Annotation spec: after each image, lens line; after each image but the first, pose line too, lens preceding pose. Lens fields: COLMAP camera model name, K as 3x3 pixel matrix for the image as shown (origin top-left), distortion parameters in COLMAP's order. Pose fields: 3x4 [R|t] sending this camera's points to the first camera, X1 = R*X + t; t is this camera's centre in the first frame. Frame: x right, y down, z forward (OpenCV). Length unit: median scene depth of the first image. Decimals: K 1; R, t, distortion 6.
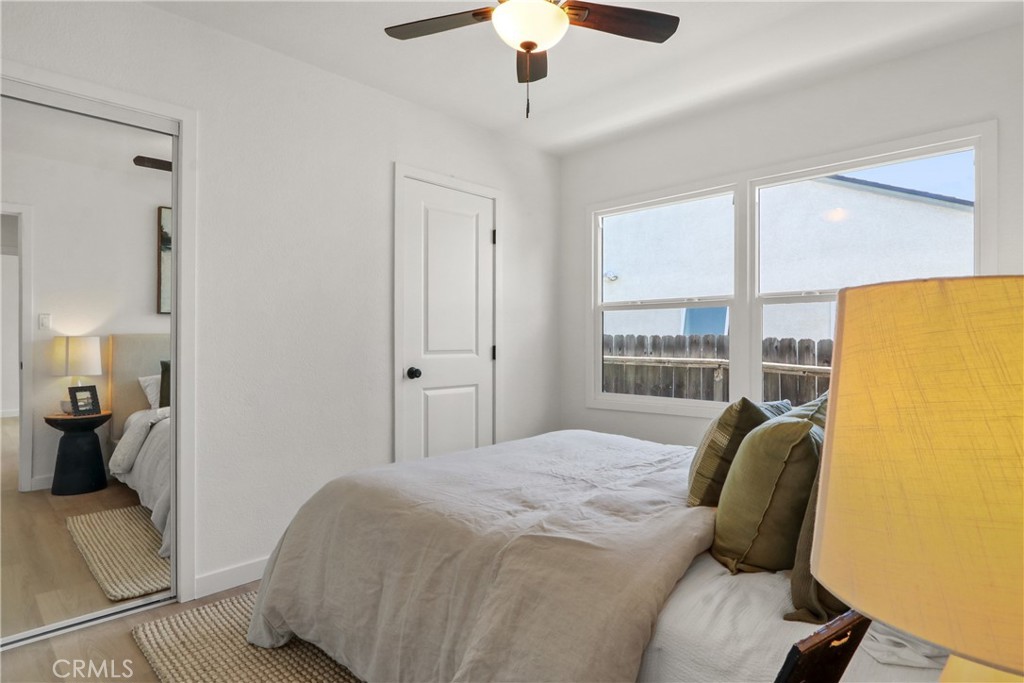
lens RADIAL K [[551.0, 0, 508.6], [0, 551.0, 338.3], [0, 0, 1]] dist [-0.004534, -0.000302]
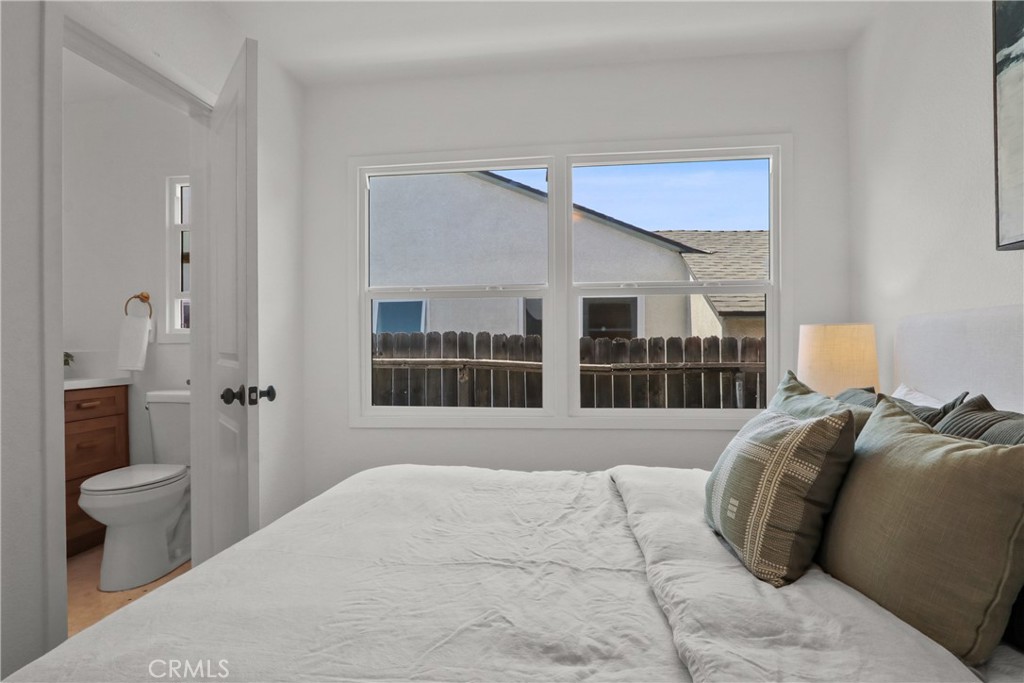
lens RADIAL K [[551.0, 0, 508.6], [0, 551.0, 338.3], [0, 0, 1]] dist [-0.004534, -0.000302]
pose [[0.796905, -0.002684, 0.604099, -0.137854], [0.003492, 0.999994, -0.000163, 0.005482], [-0.604095, 0.002239, 0.796909, 0.280818]]
